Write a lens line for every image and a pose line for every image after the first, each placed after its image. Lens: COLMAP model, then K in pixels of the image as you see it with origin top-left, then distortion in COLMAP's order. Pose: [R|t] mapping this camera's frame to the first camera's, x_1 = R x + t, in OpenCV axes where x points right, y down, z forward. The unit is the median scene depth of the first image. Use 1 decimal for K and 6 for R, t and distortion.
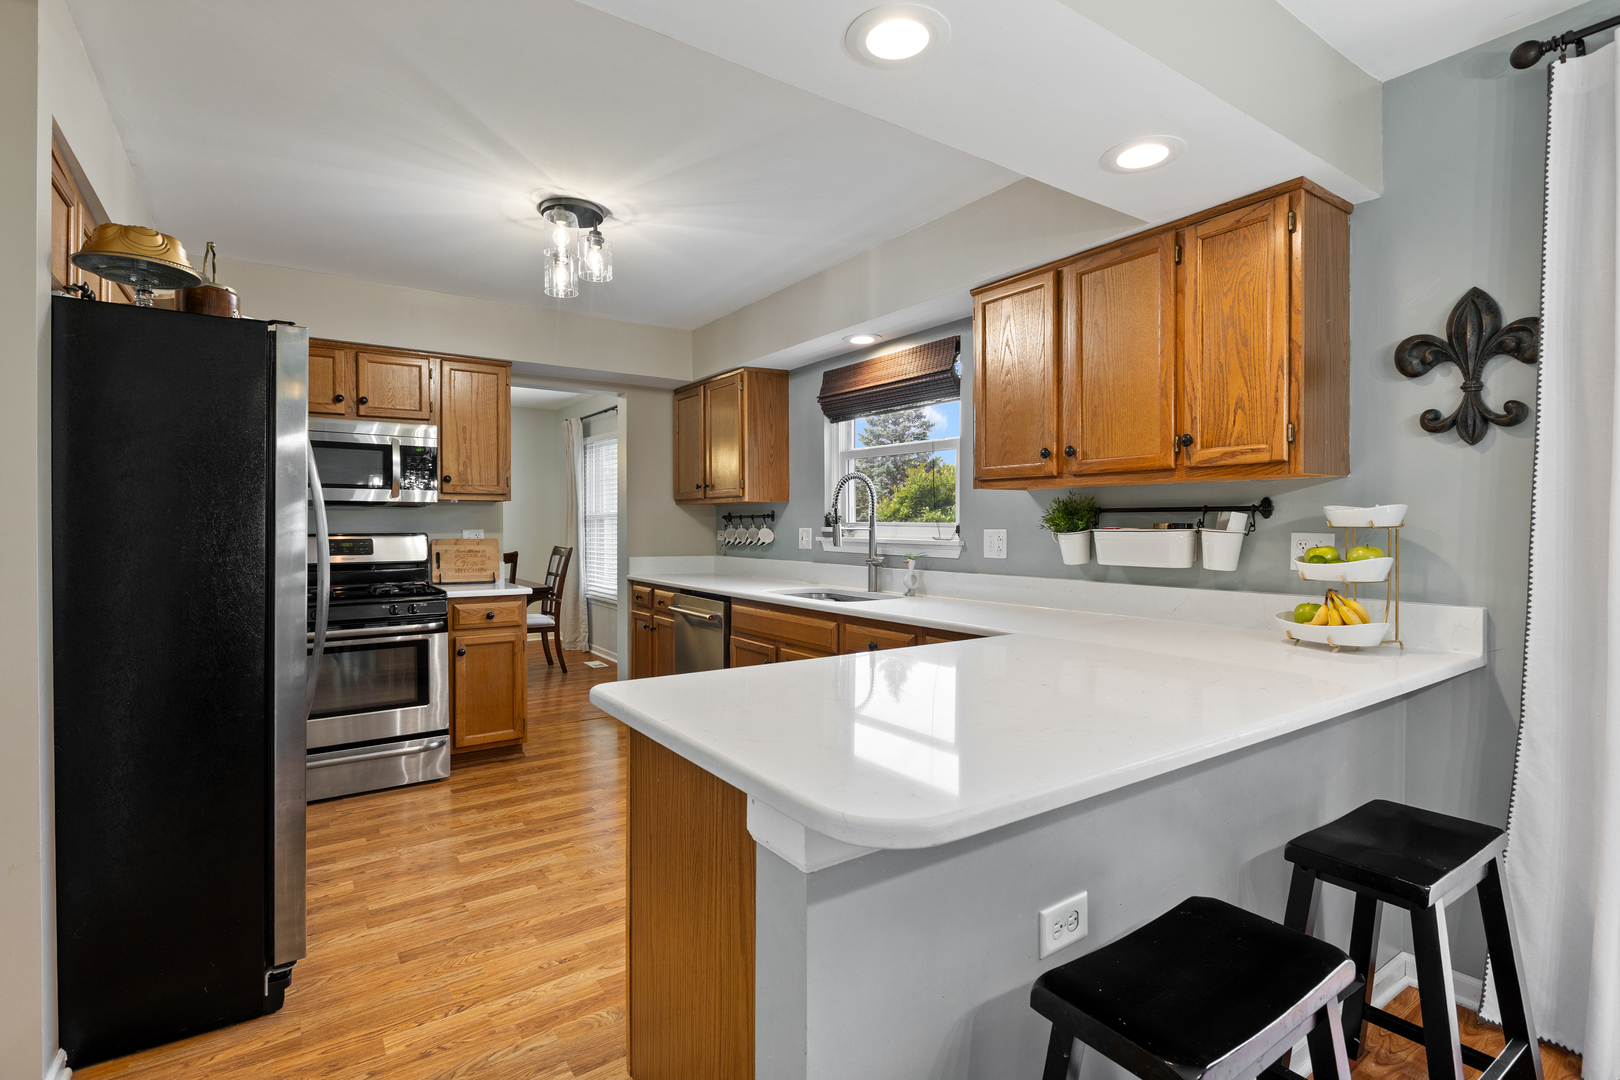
lens RADIAL K [[771.3, 0, 803.7], [0, 771.3, 530.2], [0, 0, 1]] dist [-0.003947, -0.000910]
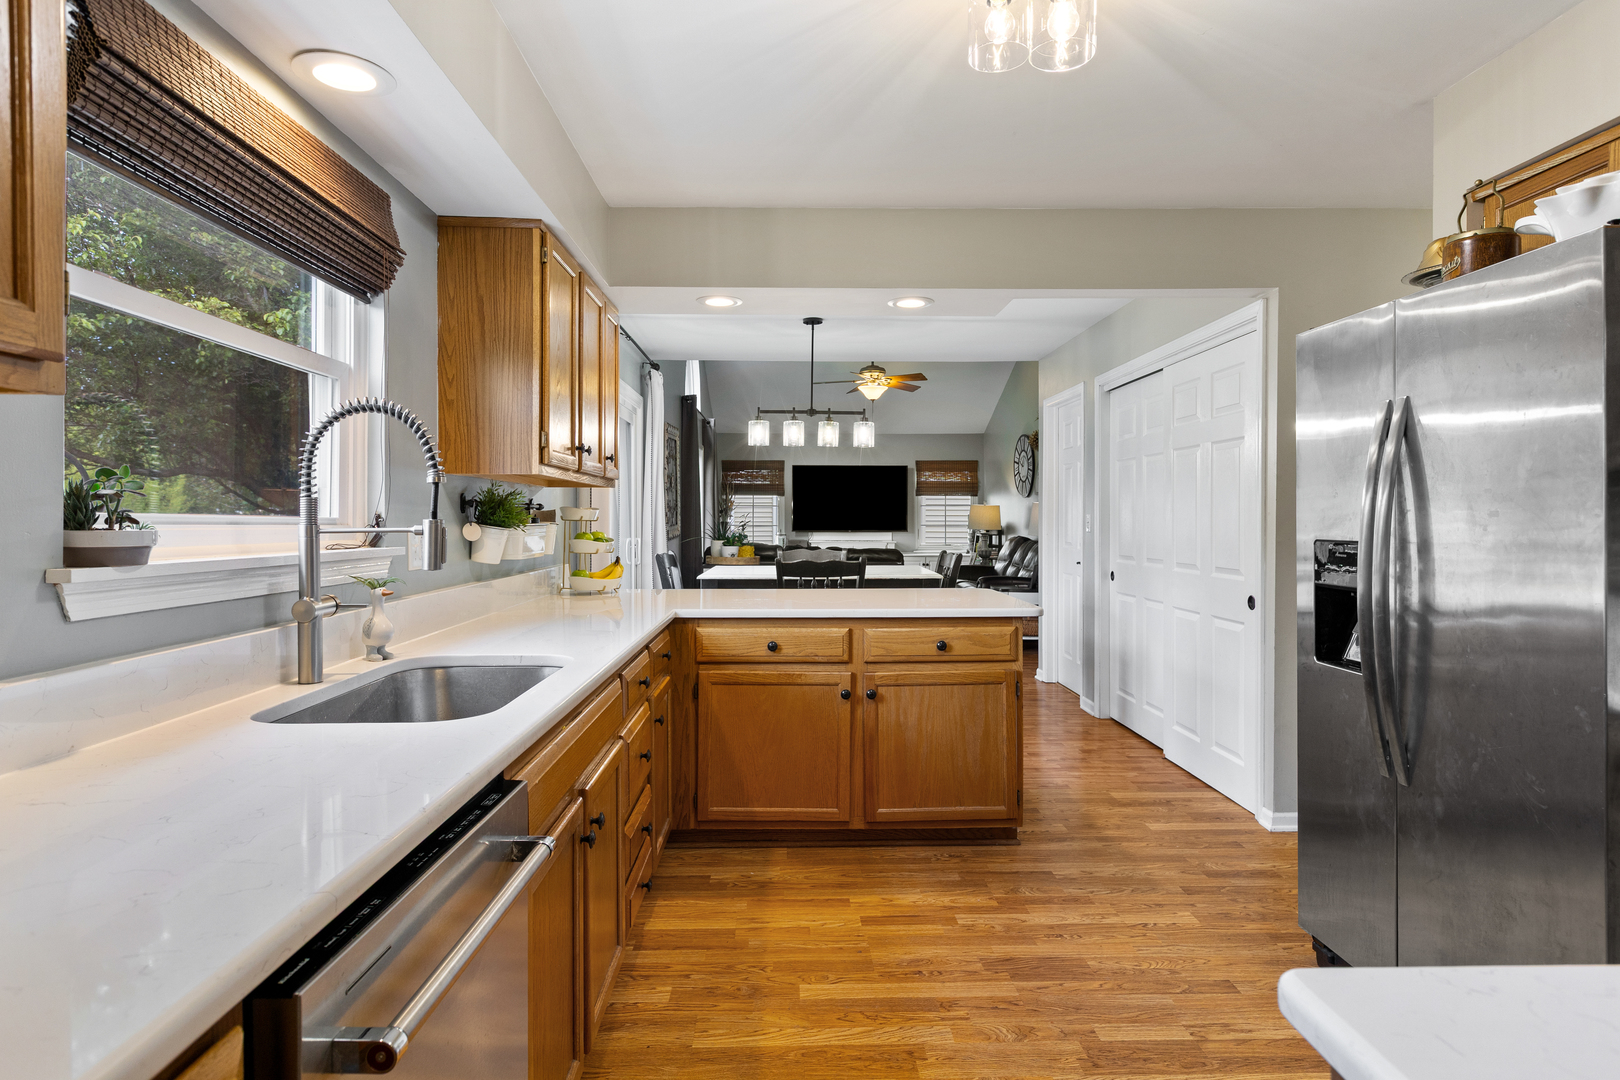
lens RADIAL K [[876.9, 0, 813.1], [0, 876.9, 529.2], [0, 0, 1]] dist [-0.003324, -0.000207]
pose [[-0.840009, -0.005432, 0.542545, -0.584203], [0.005757, 0.999804, 0.018923, -0.013792], [-0.542541, 0.019019, -0.839814, 1.879738]]
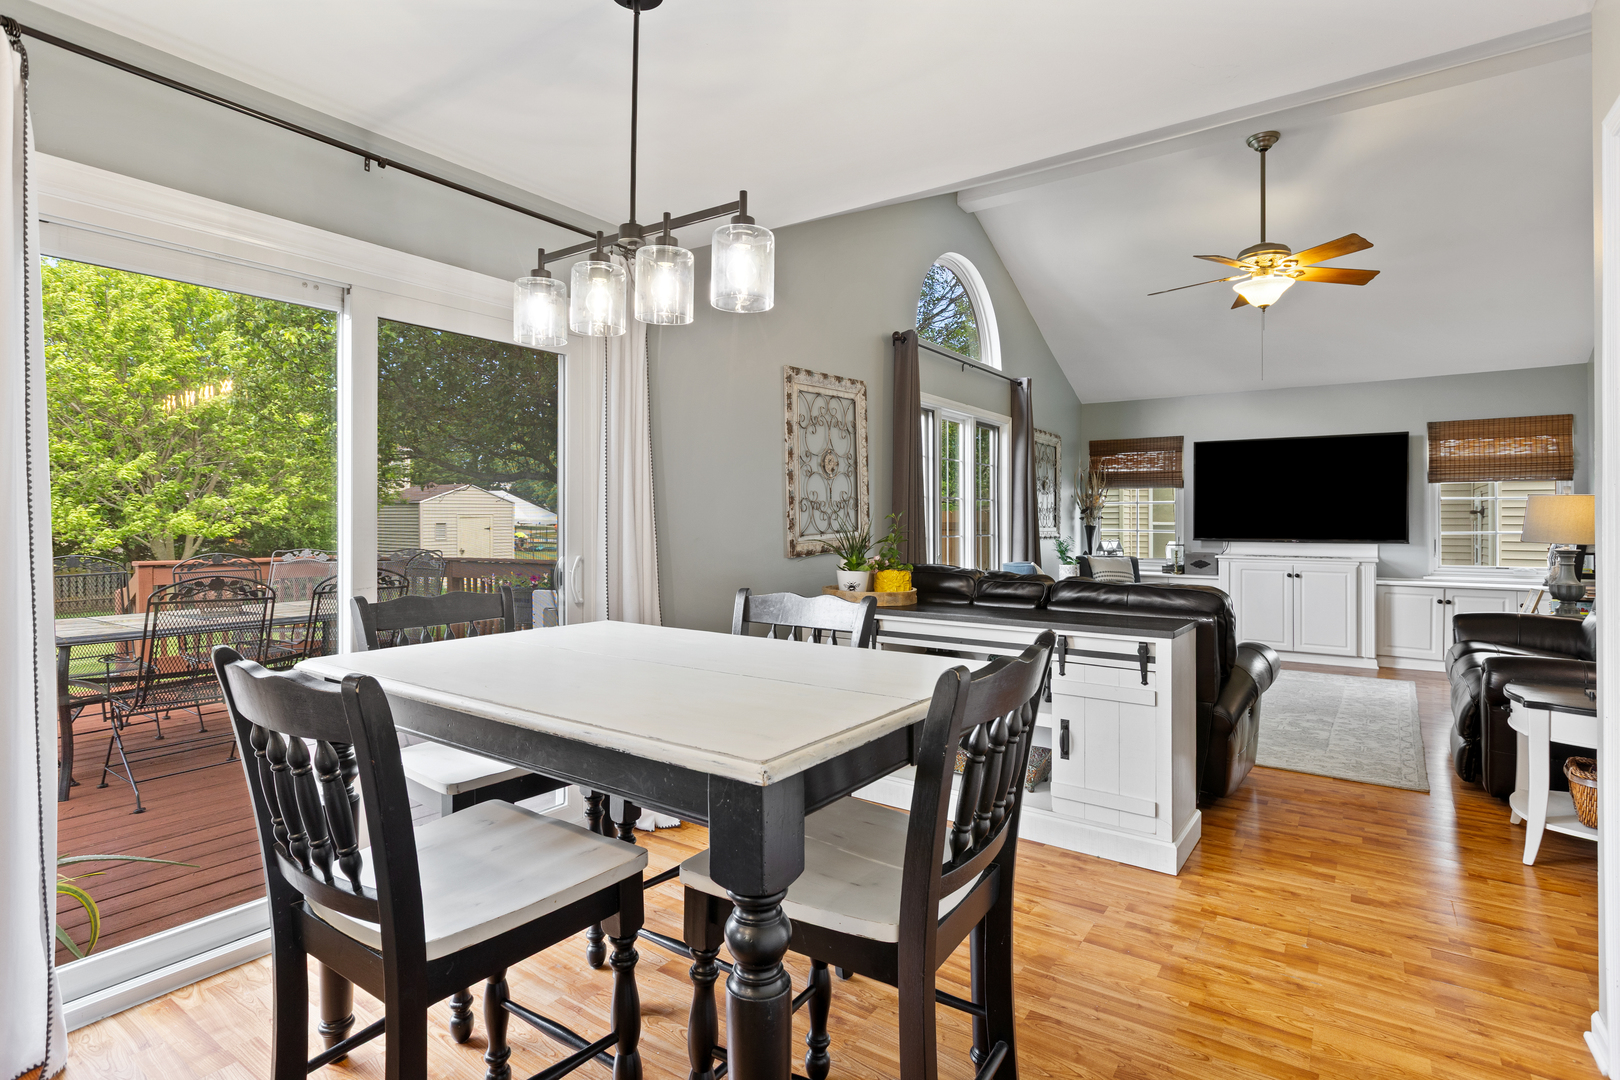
lens RADIAL K [[820.8, 0, 810.0], [0, 820.8, 533.4], [0, 0, 1]] dist [-0.001162, -0.000404]
pose [[-0.352564, -0.011619, 0.935716, -0.504476], [0.008016, 0.999849, 0.015436, -0.009681], [-0.935753, 0.012943, -0.352418, 1.538682]]
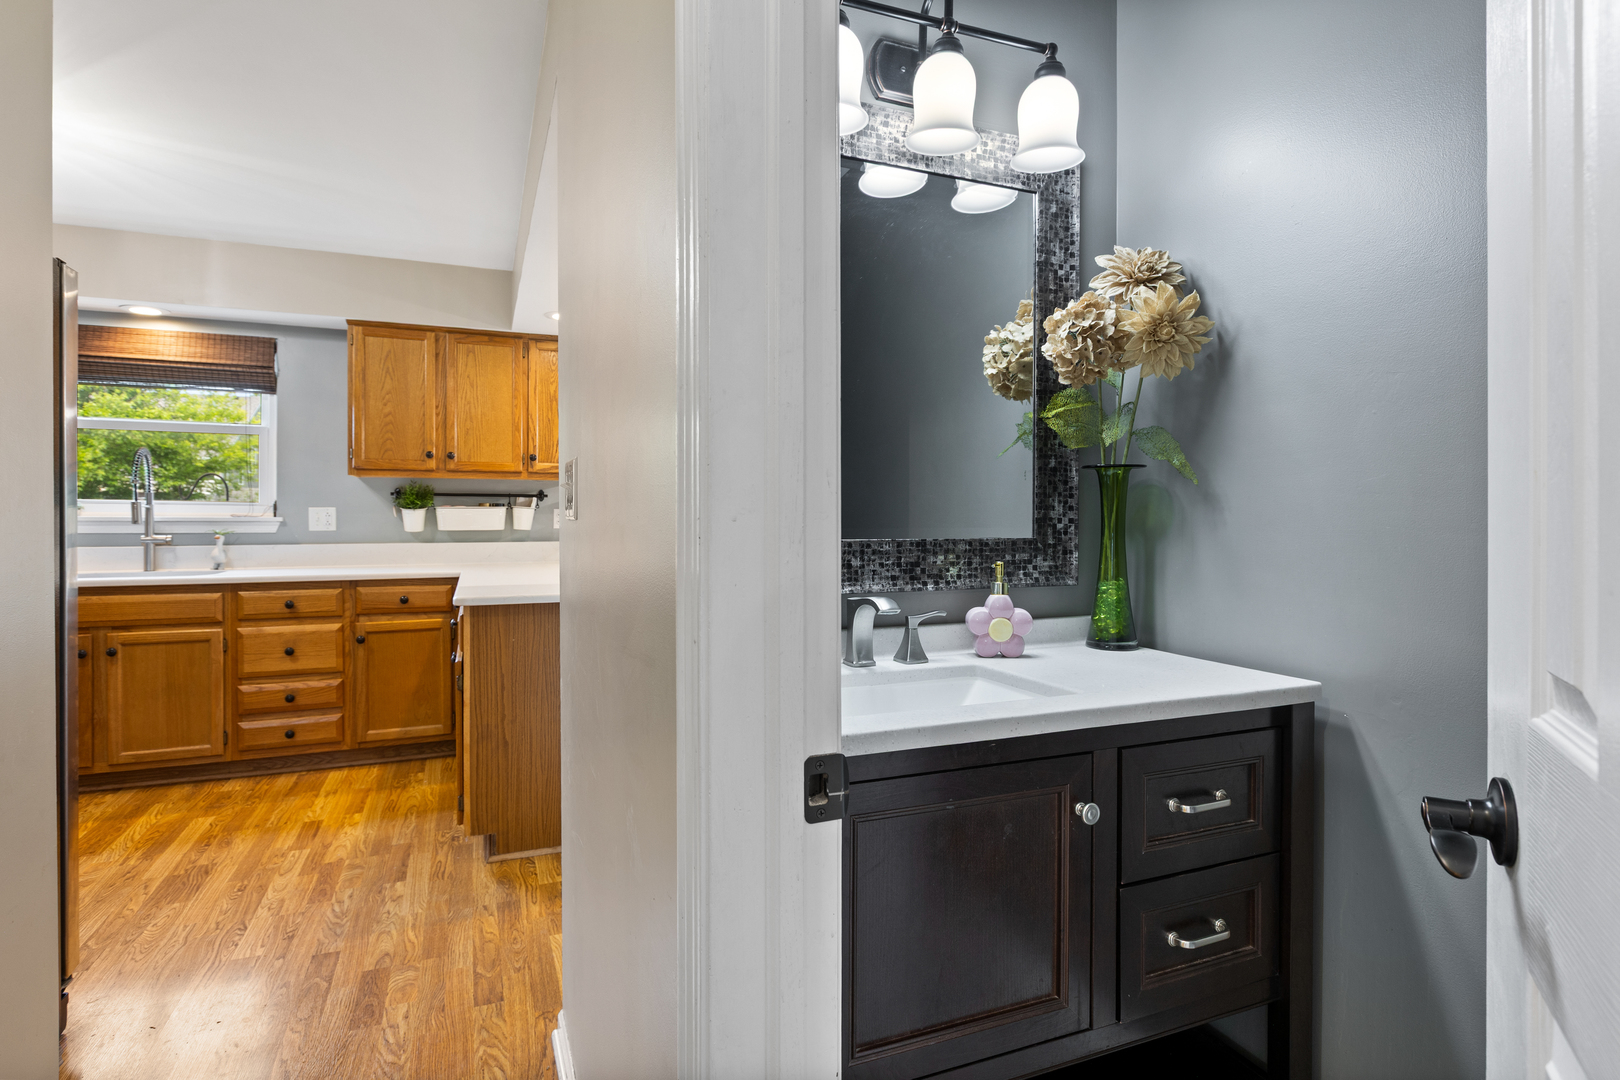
lens RADIAL K [[820.8, 0, 803.9], [0, 820.8, 527.1], [0, 0, 1]] dist [-0.001162, -0.000404]
pose [[0.217337, -0.014352, 0.975991, -1.110548], [0.007432, 0.999887, 0.013049, 0.024384], [-0.976068, 0.004417, 0.217419, -0.043138]]
